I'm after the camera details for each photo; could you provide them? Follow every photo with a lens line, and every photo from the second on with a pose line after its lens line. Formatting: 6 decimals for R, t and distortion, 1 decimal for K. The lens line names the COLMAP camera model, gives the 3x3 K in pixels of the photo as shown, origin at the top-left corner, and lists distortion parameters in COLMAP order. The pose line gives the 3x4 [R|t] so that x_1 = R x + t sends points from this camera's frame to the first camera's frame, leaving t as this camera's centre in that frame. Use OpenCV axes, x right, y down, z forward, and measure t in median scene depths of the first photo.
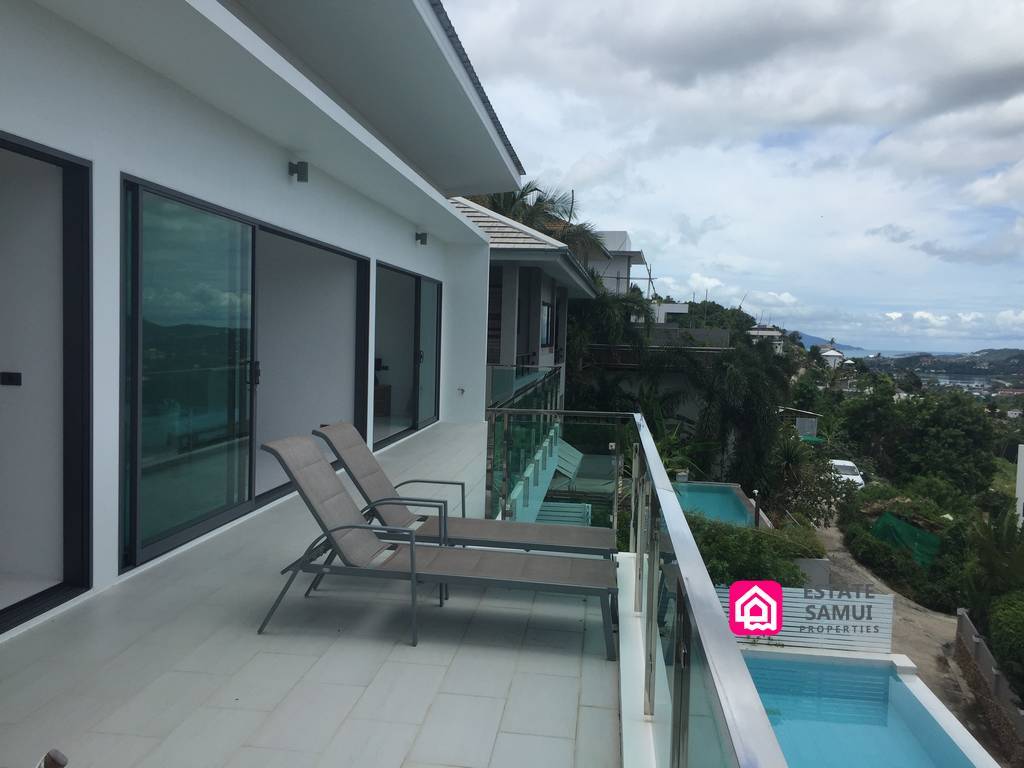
lens RADIAL K [[893.5, 0, 512.0], [0, 893.5, 384.0], [0, 0, 1]] dist [0.095904, -0.132075]
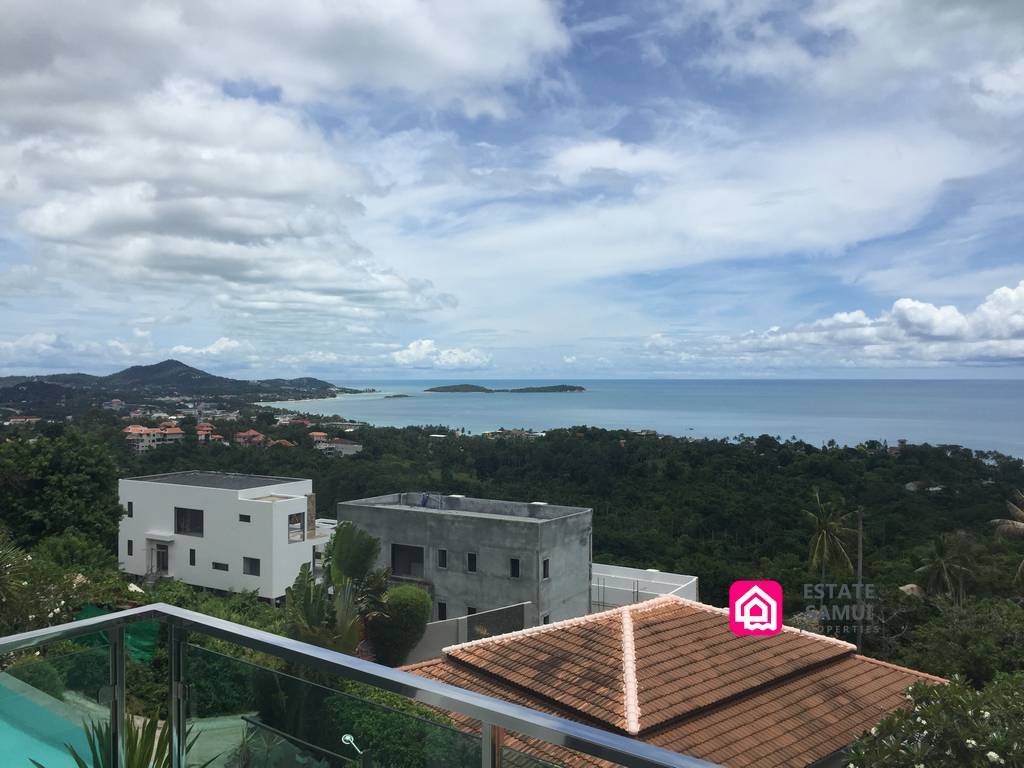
lens RADIAL K [[893.5, 0, 512.0], [0, 893.5, 384.0], [0, 0, 1]] dist [0.095904, -0.132075]
pose [[0.536904, -0.036995, 0.842832, -0.014503], [0.062146, 0.998058, 0.004220, -0.013660], [-0.841351, 0.050113, 0.538160, 0.184445]]
